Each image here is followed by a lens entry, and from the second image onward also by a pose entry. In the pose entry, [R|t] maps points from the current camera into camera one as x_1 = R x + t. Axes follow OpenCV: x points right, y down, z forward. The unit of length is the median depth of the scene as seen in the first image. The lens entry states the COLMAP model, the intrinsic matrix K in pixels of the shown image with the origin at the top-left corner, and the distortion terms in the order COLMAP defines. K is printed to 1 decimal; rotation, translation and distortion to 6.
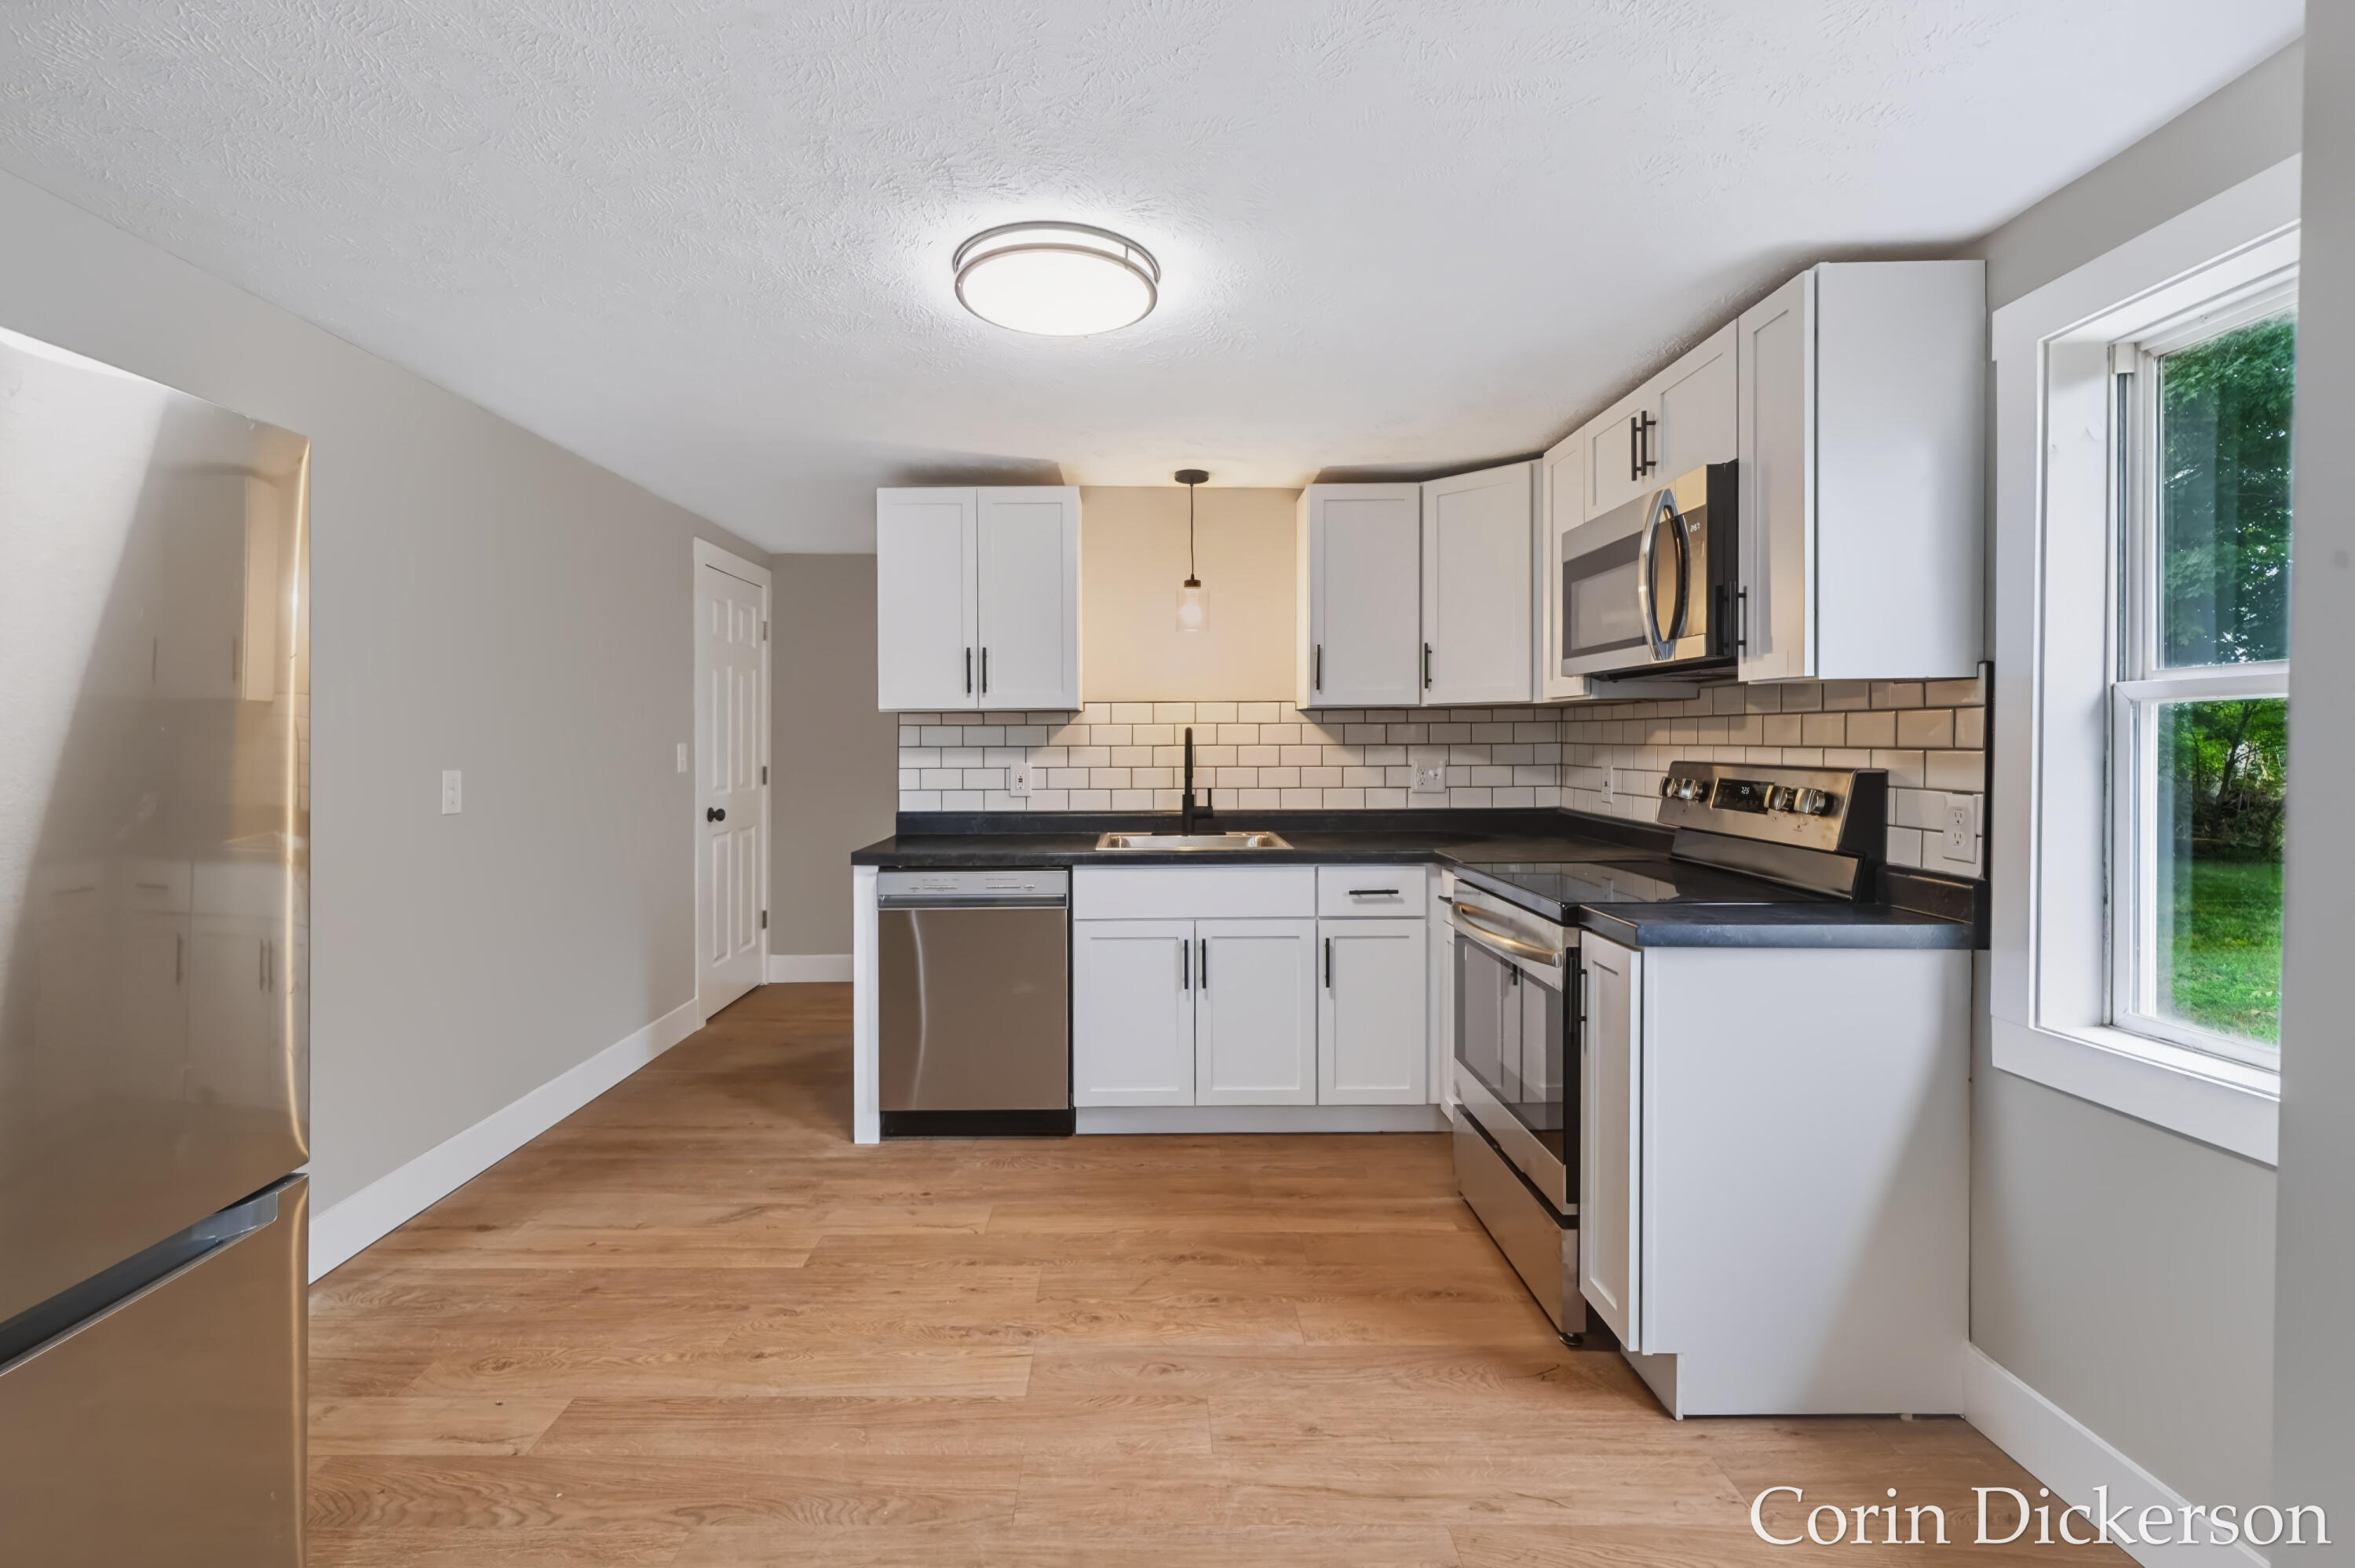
lens RADIAL K [[1070.7, 0, 1168.1], [0, 1070.7, 742.9], [0, 0, 1]] dist [0.000175, 0.000015]
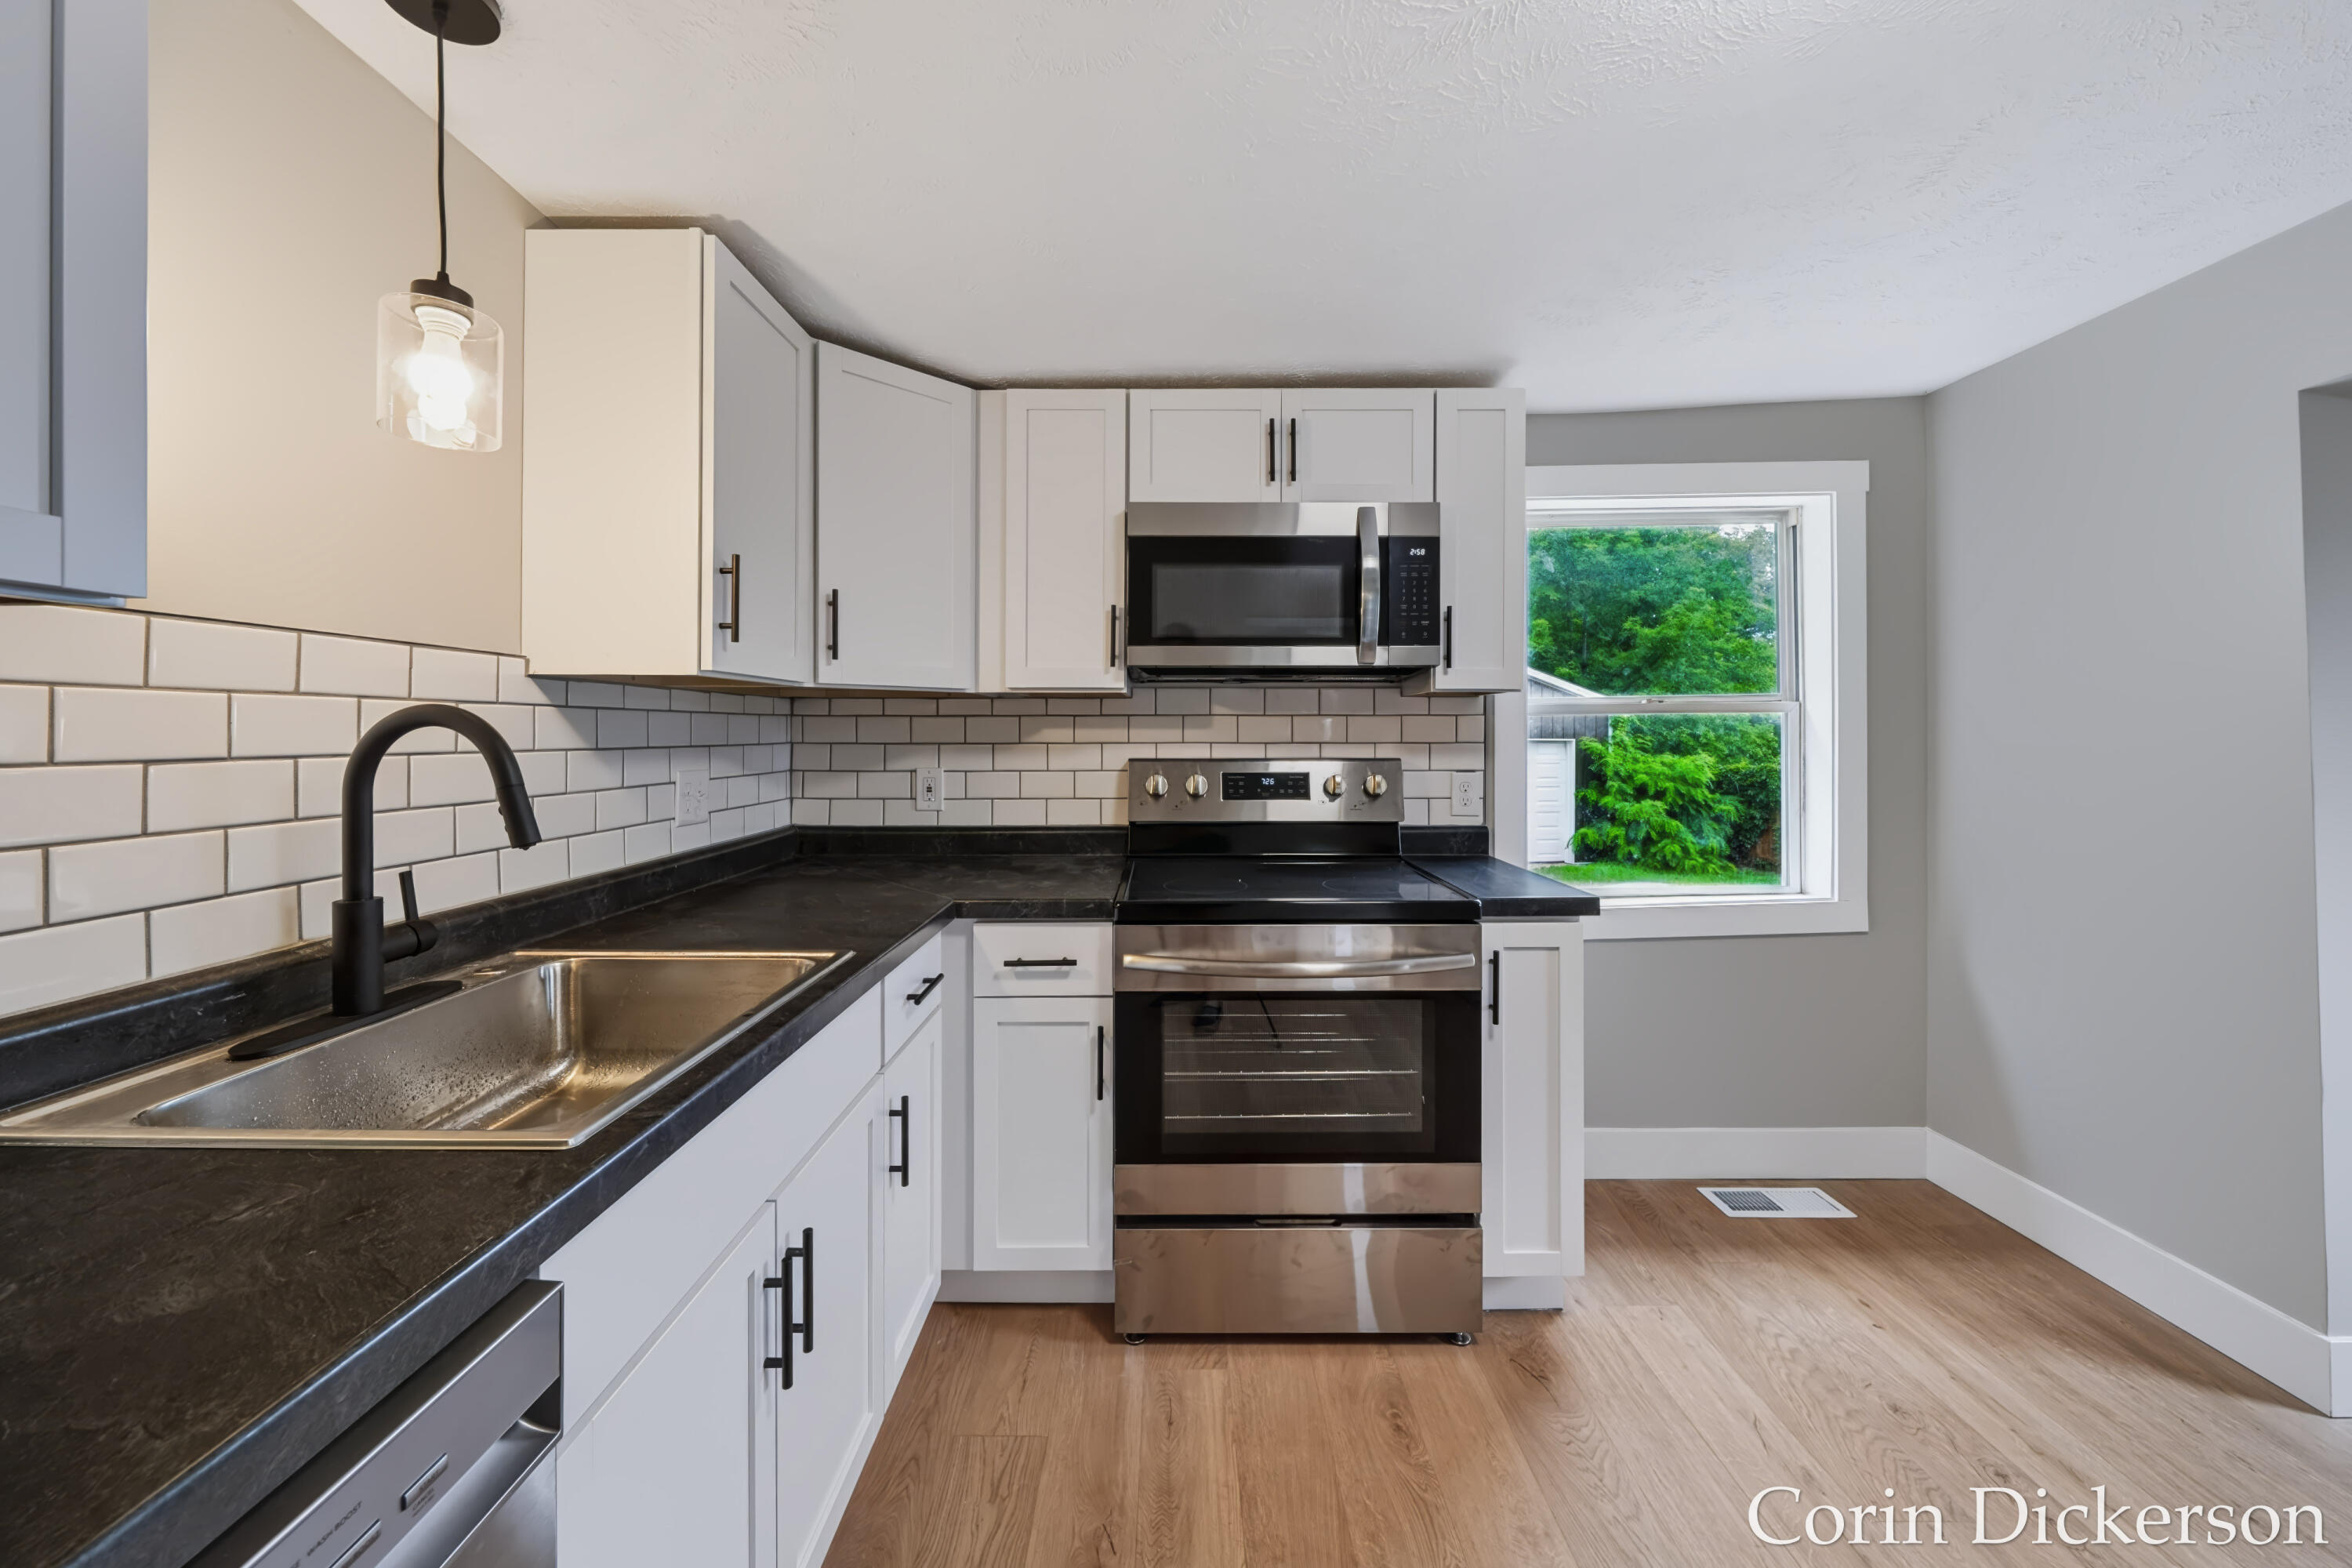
lens RADIAL K [[830.6, 0, 1181.1], [0, 830.6, 734.1], [0, 0, 1]] dist [-0.001259, -0.000072]
pose [[0.024027, 0.005060, 0.999698, -0.308357], [0.006920, 0.999962, -0.005228, -0.002032], [-0.999687, 0.007043, 0.023991, 0.939840]]
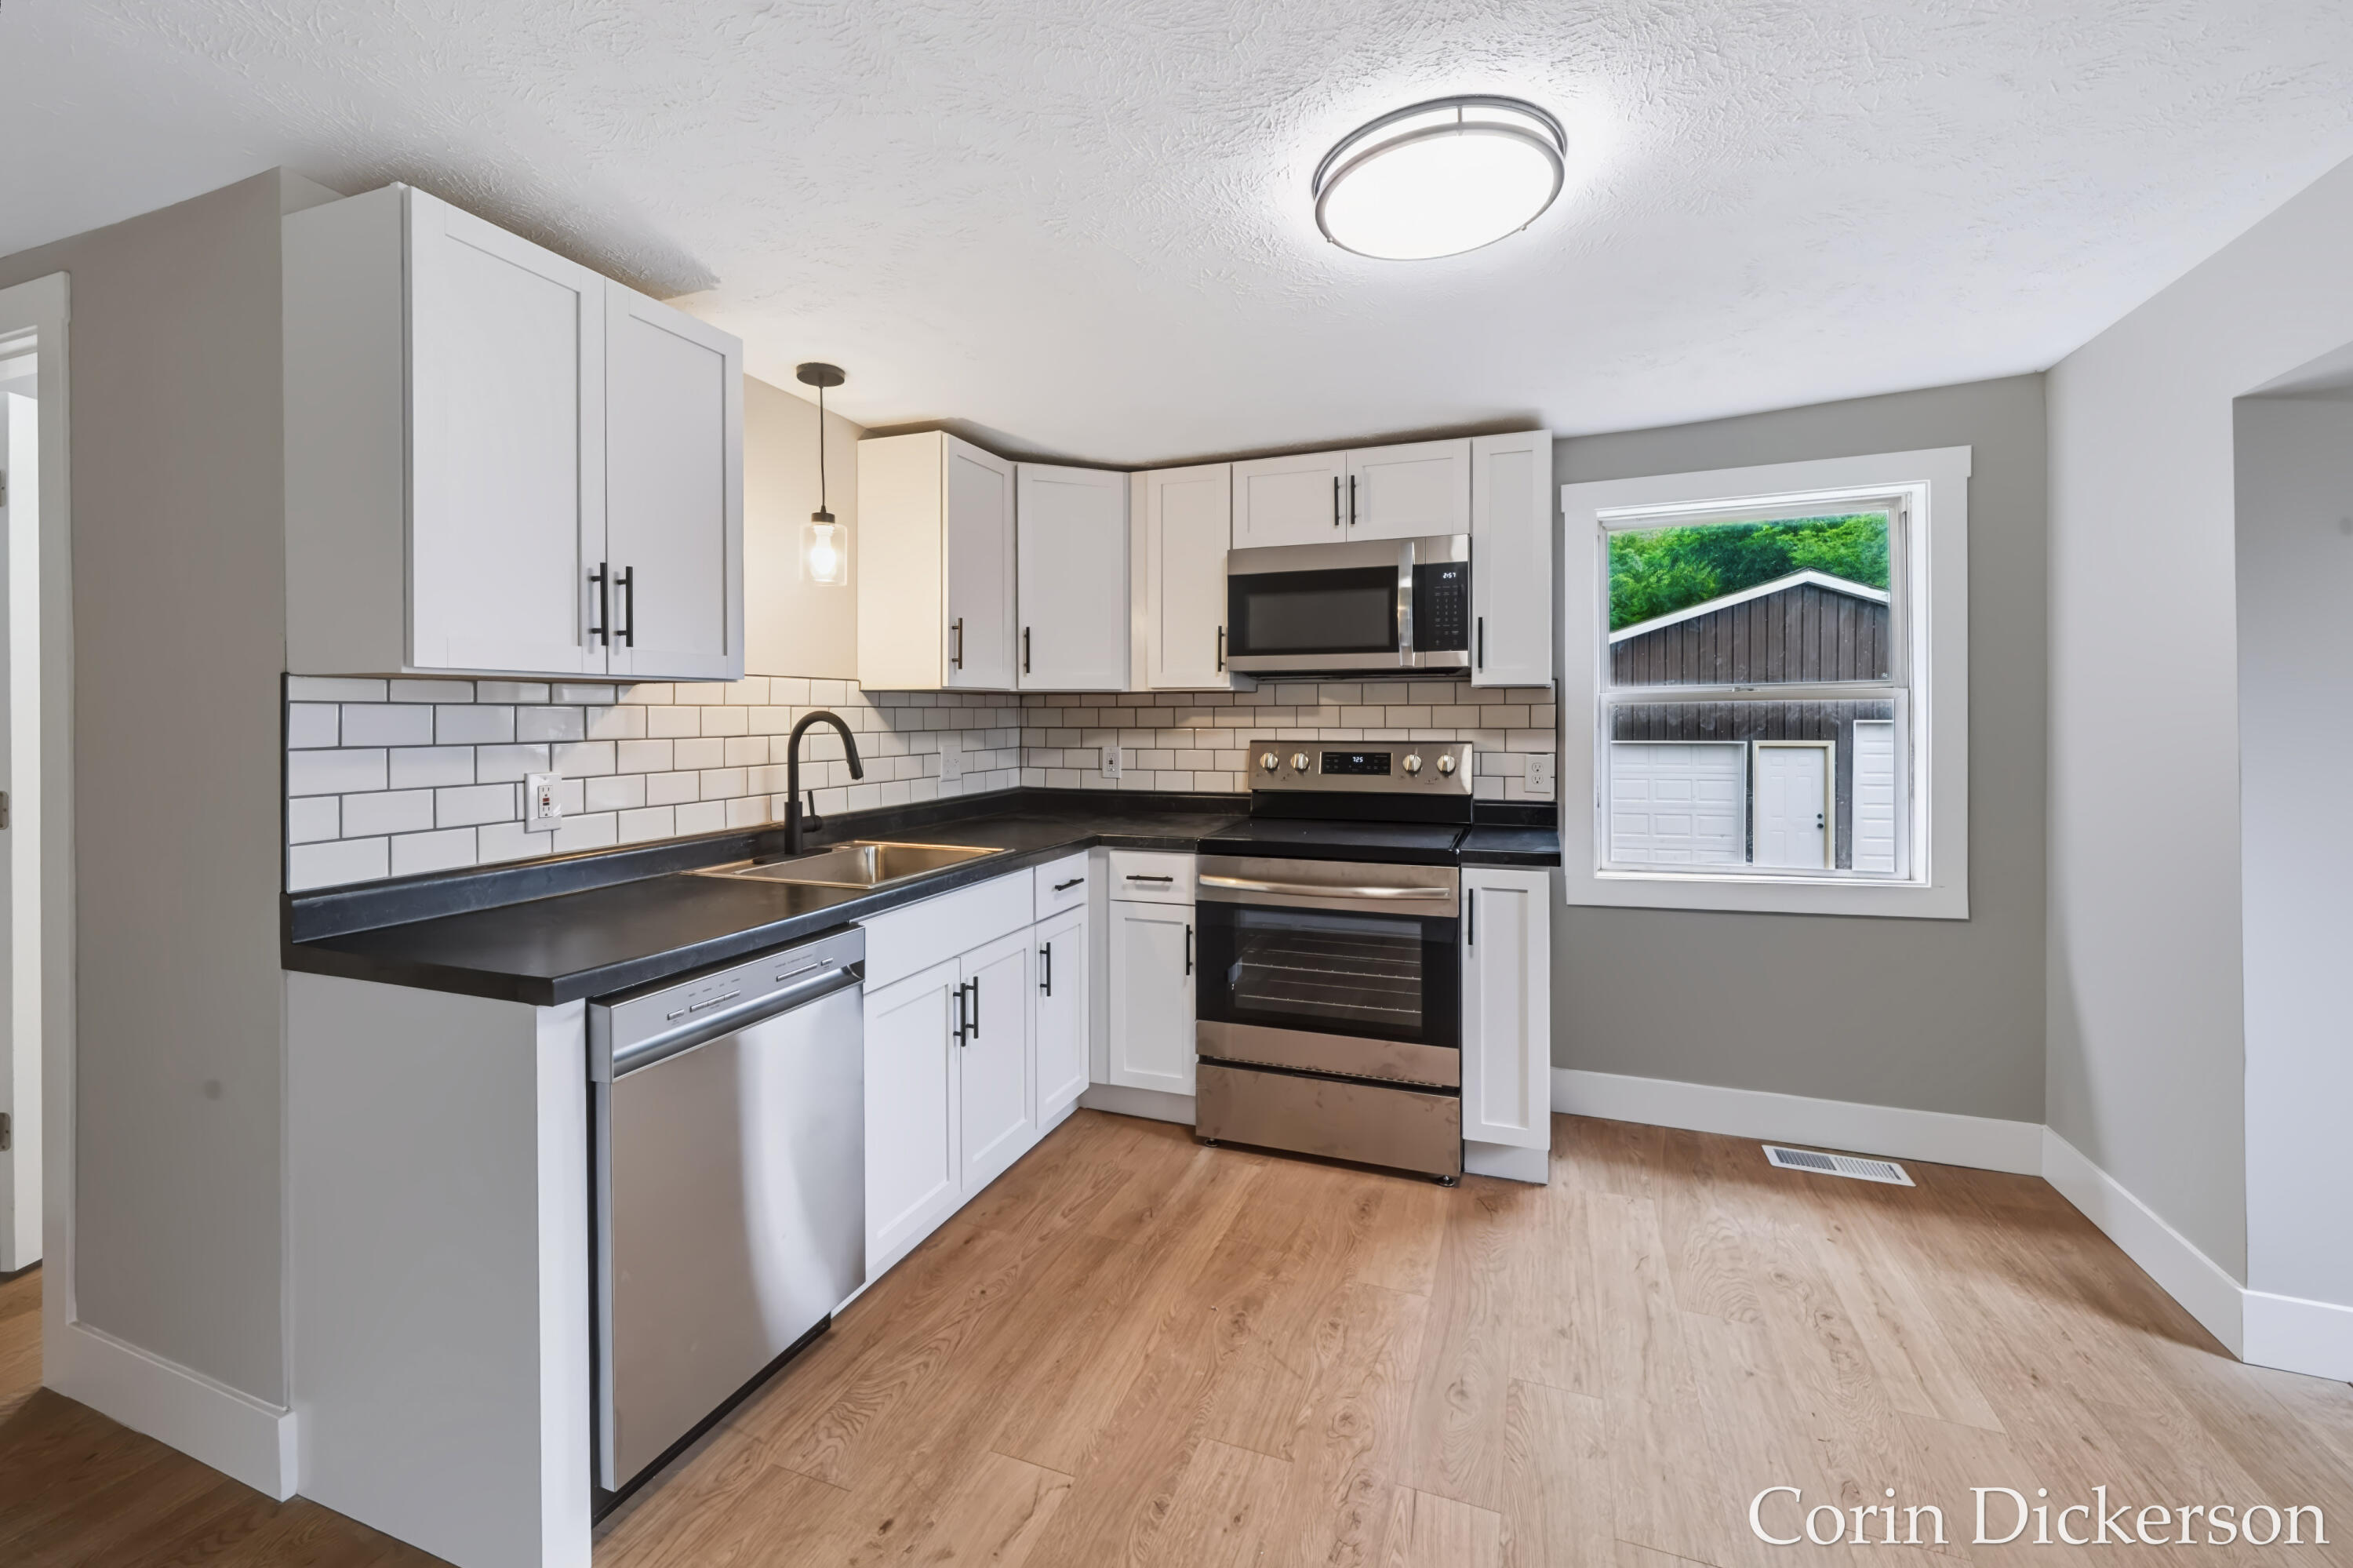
lens RADIAL K [[960.0, 0, 1176.9], [0, 960.0, 721.5], [0, 0, 1]] dist [0.000512, 0.000097]
pose [[0.376837, -0.003329, 0.926274, -0.633548], [0.007478, 0.999972, 0.000551, -0.007203], [-0.926249, 0.006719, 0.376852, 0.652364]]
